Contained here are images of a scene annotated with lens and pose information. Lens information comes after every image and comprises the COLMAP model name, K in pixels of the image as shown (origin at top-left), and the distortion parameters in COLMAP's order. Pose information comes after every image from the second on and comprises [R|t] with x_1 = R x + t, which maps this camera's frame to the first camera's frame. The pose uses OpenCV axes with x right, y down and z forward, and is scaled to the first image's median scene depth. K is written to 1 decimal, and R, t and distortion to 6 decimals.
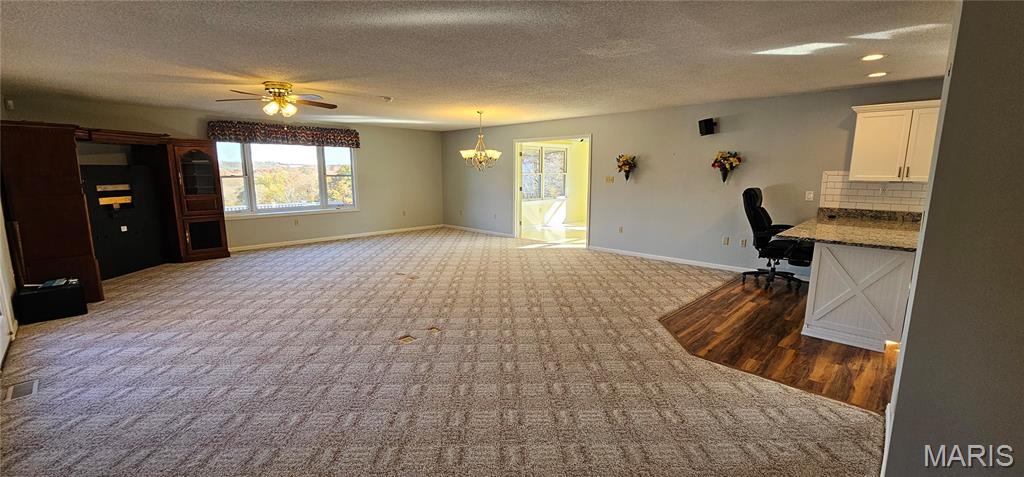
lens RADIAL K [[417.9, 0, 509.8], [0, 417.9, 241.2], [0, 0, 1]] dist [-0.001874, -0.000334]
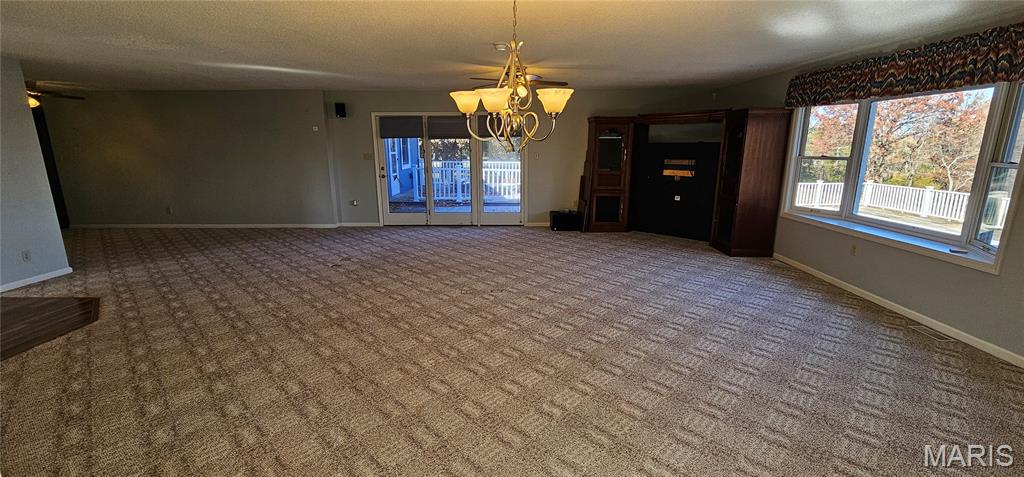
lens RADIAL K [[420.5, 0, 512.0], [0, 420.5, 238.5], [0, 0, 1]] dist [0.000661, -0.000134]
pose [[-0.720600, 0.150241, -0.676878, 0.211204], [-0.117493, 0.935662, 0.332764, -0.260991], [0.683324, 0.319318, -0.656585, 1.498392]]
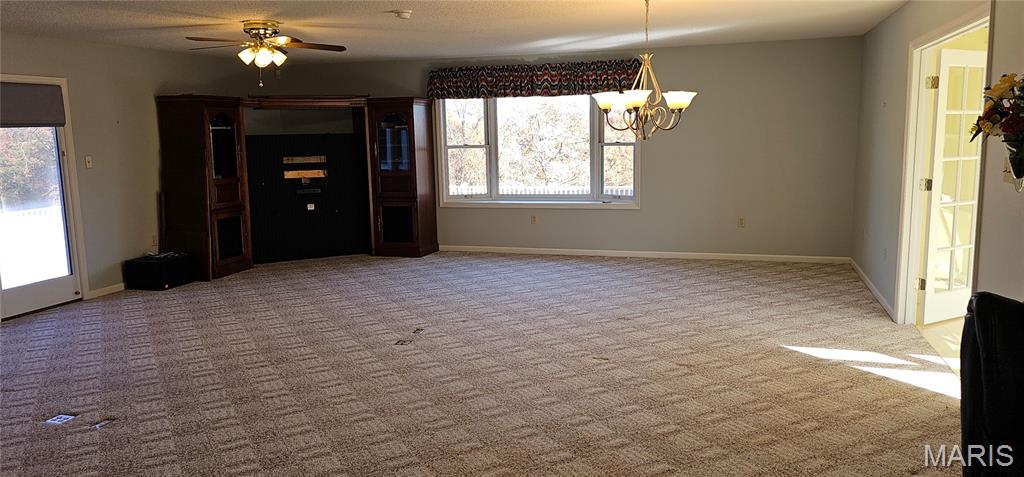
lens RADIAL K [[737.4, 0, 512.0], [0, 737.4, 238.5], [0, 0, 1]] dist [0.089411, -0.106512]
pose [[0.457980, 0.118699, -0.881002, 0.644543], [-0.129634, 0.989369, 0.065910, -0.122288], [0.879460, 0.084022, 0.468499, 0.654268]]
